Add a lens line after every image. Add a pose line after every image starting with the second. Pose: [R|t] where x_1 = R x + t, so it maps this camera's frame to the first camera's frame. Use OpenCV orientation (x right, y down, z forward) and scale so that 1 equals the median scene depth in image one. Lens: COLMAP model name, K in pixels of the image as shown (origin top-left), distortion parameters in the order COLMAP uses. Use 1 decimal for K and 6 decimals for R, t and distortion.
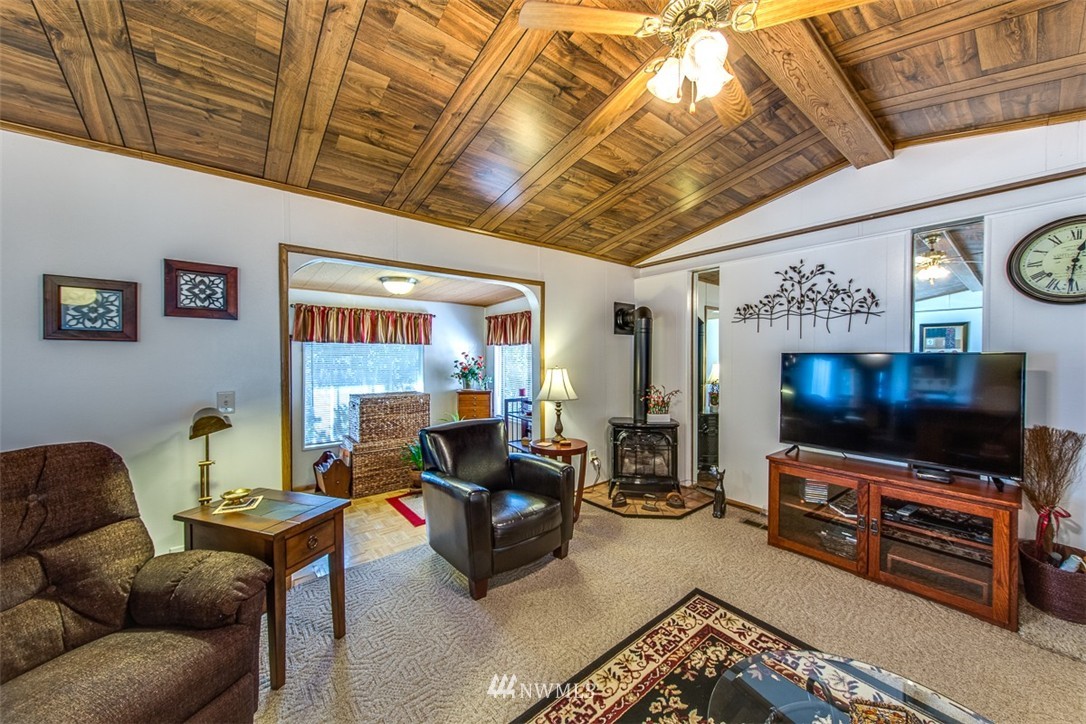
lens RADIAL K [[399.3, 0, 539.2], [0, 399.3, 362.0], [0, 0, 1]] dist [0.000799, 0.000230]
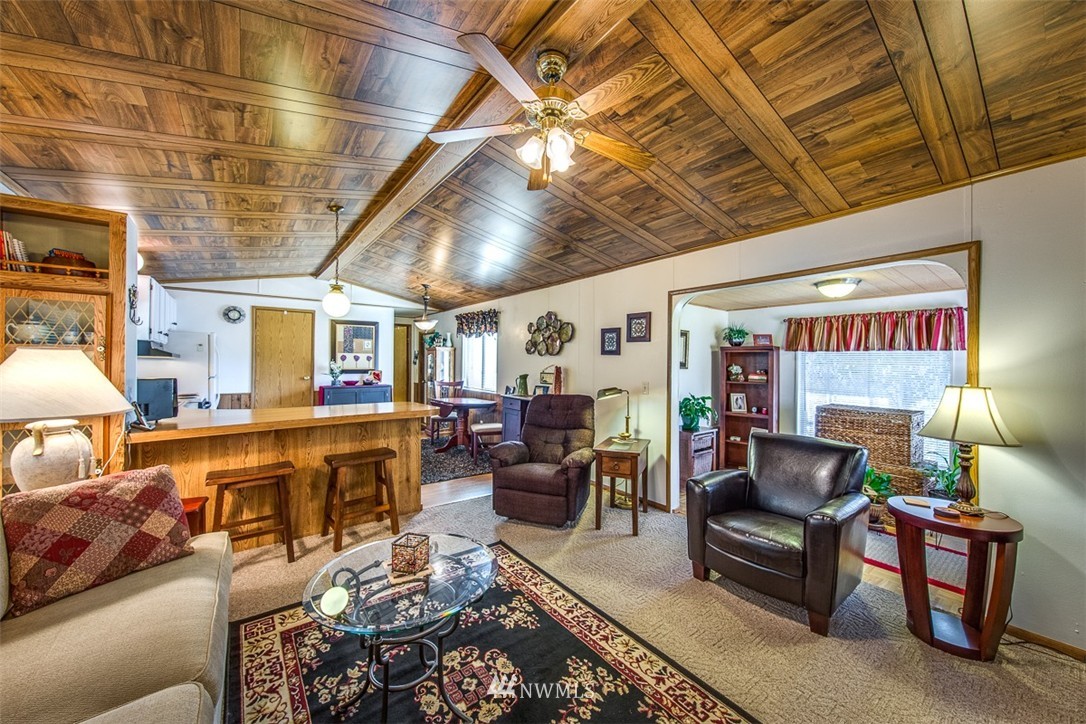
lens RADIAL K [[399.3, 0, 539.0], [0, 399.3, 362.6], [0, 0, 1]] dist [0.000799, 0.000230]
pose [[-0.060486, 0.003205, -0.998164, 0.996201], [-0.026250, 0.999644, 0.004800, -0.008562], [0.997824, 0.026492, -0.060380, 0.604117]]
